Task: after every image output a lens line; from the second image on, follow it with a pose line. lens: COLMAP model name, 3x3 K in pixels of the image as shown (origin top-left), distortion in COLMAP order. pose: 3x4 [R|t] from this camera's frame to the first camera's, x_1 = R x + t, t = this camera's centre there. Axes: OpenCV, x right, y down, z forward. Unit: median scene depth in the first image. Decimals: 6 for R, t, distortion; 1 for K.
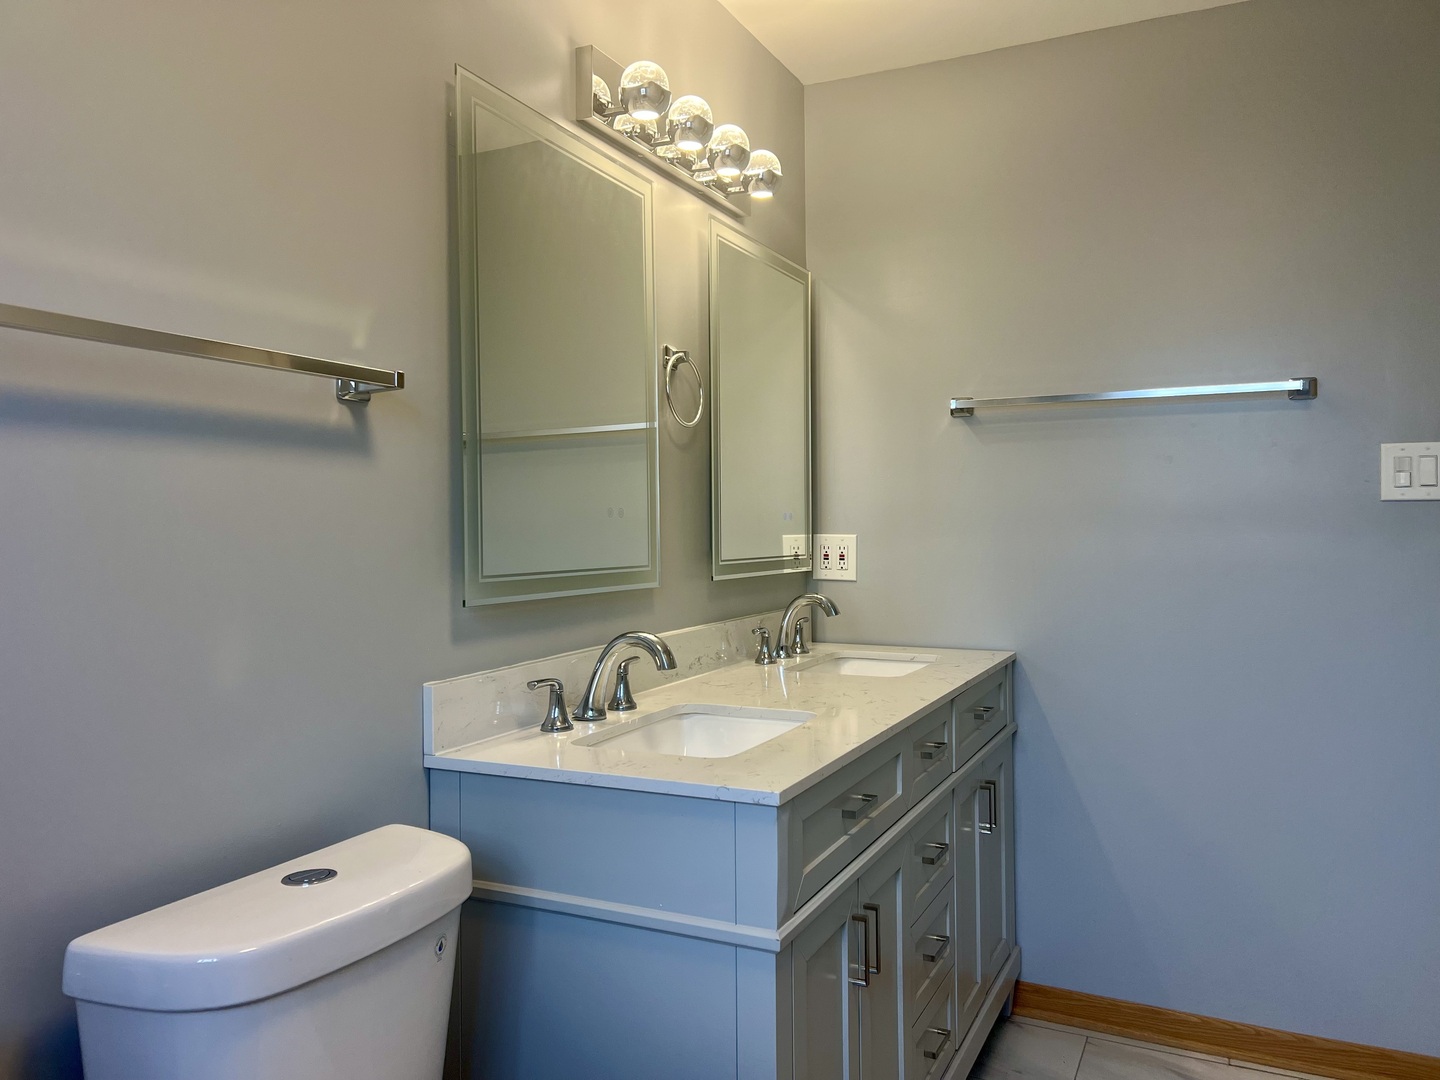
lens RADIAL K [[1084.0, 0, 720.8], [0, 1084.0, 542.6], [0, 0, 1]] dist [0.068298, -0.066594]
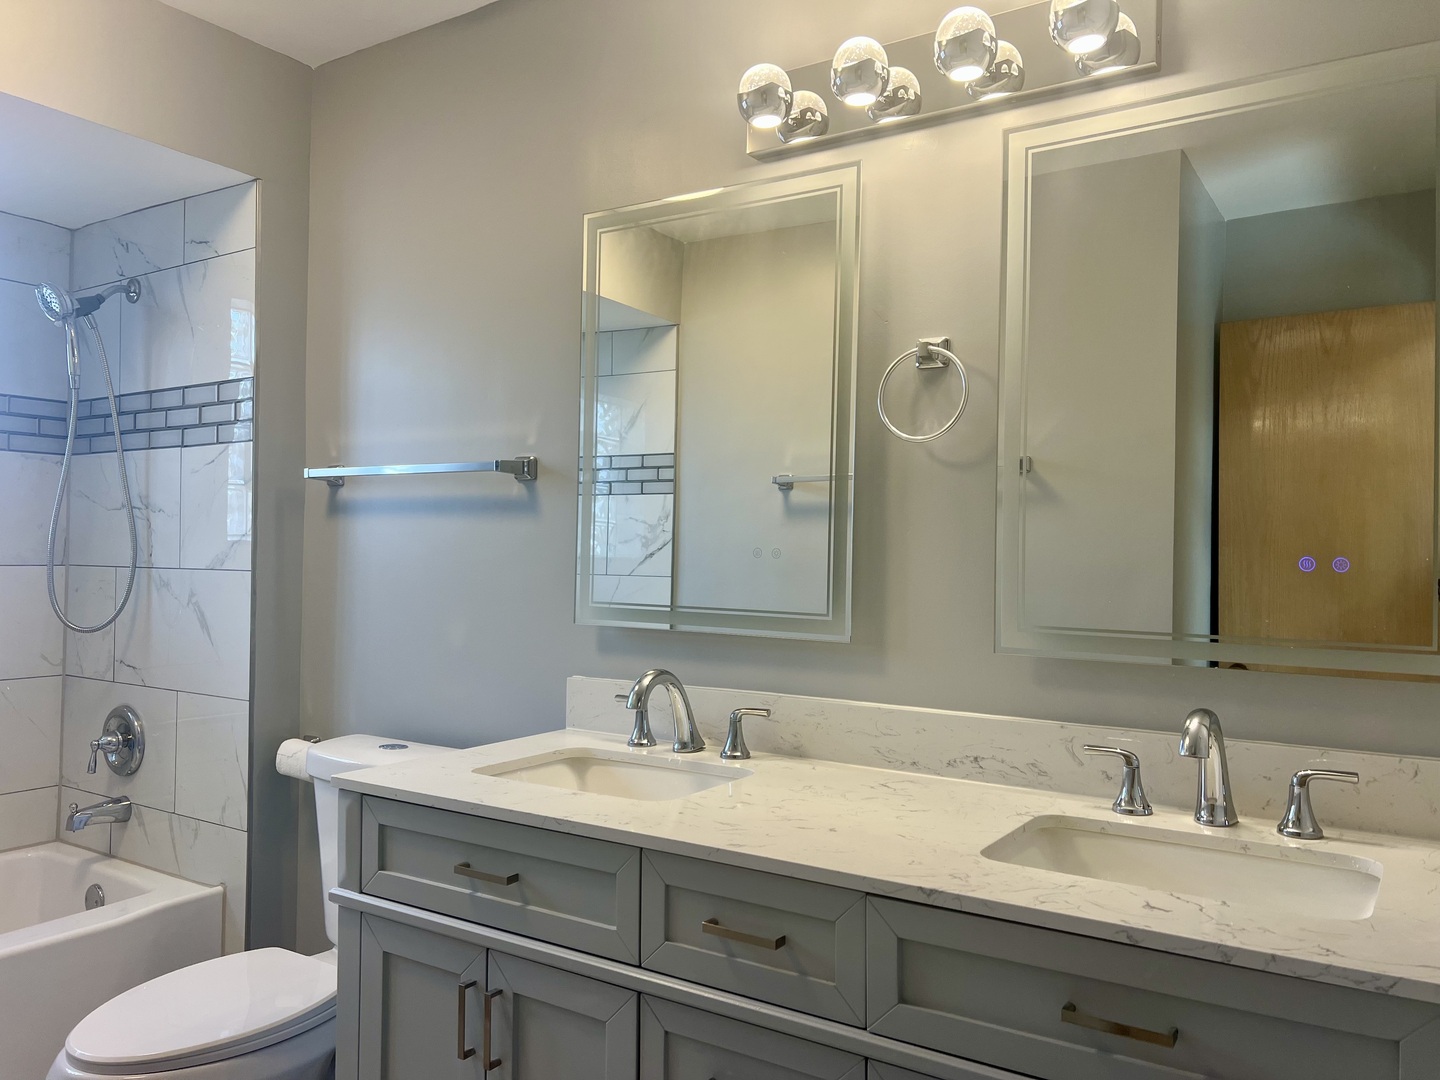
lens RADIAL K [[1084.0, 0, 718.7], [0, 1084.0, 538.3], [0, 0, 1]] dist [0.068298, -0.066594]
pose [[-0.142843, -0.002023, -0.989743, 1.085598], [-0.024227, 0.999705, 0.001453, -0.052049], [0.989449, 0.024186, -0.142850, 1.405697]]
